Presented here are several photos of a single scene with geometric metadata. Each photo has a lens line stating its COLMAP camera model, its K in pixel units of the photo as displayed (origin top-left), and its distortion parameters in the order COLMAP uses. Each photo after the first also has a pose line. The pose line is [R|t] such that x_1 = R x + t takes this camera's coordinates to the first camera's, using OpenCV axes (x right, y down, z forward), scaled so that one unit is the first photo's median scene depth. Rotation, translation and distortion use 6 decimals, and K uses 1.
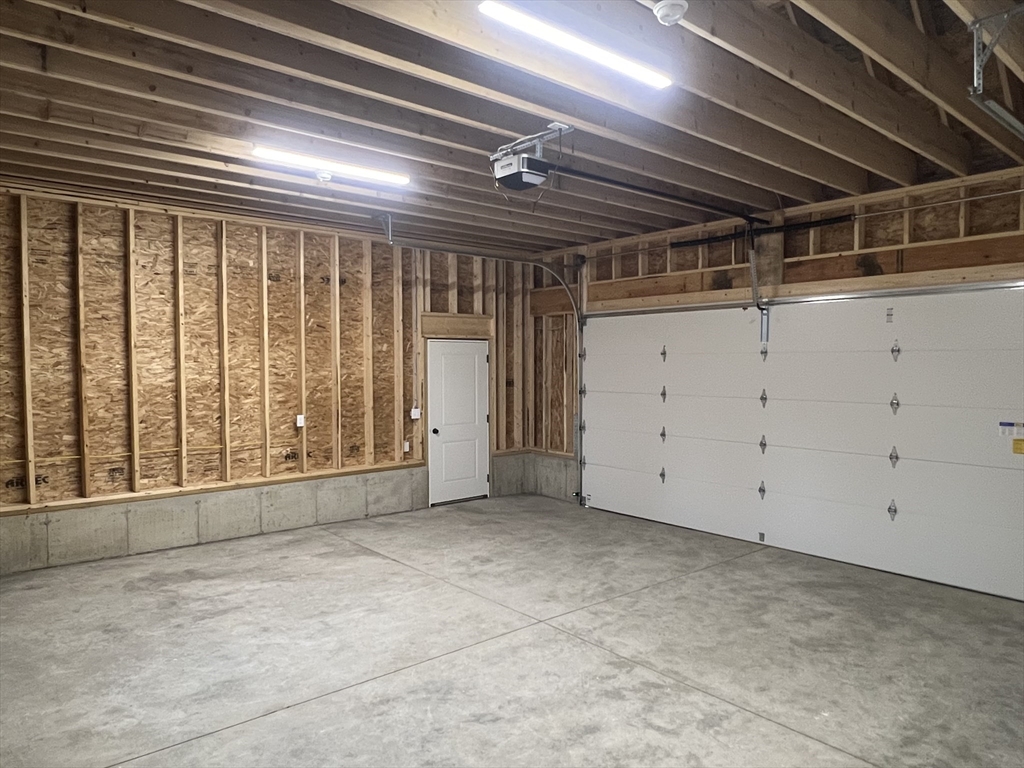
lens RADIAL K [[670.0, 0, 512.0], [0, 670.0, 384.0], [0, 0, 1]] dist [0.001881, -0.000908]
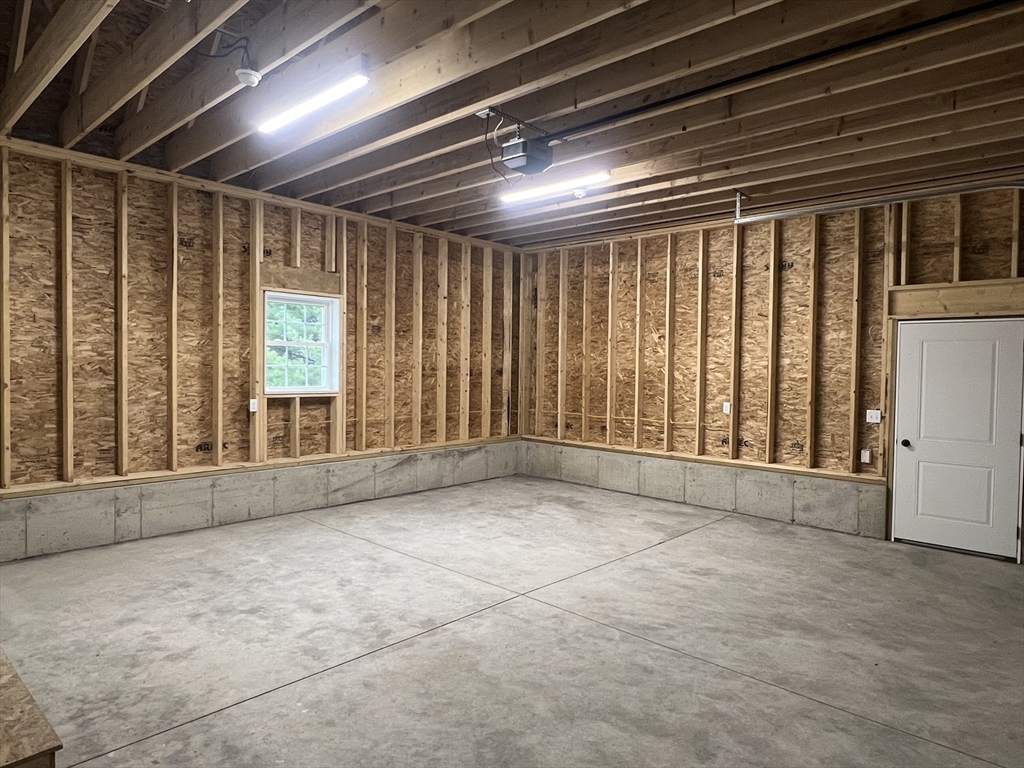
lens RADIAL K [[646.2, 0, 512.0], [0, 646.2, 384.0], [0, 0, 1]] dist [-0.000038, -0.000458]
pose [[0.115111, 0.032001, -0.992837, 0.852690], [-0.049194, 0.998438, 0.026478, 0.009854], [0.992134, 0.045793, 0.116505, 0.729641]]
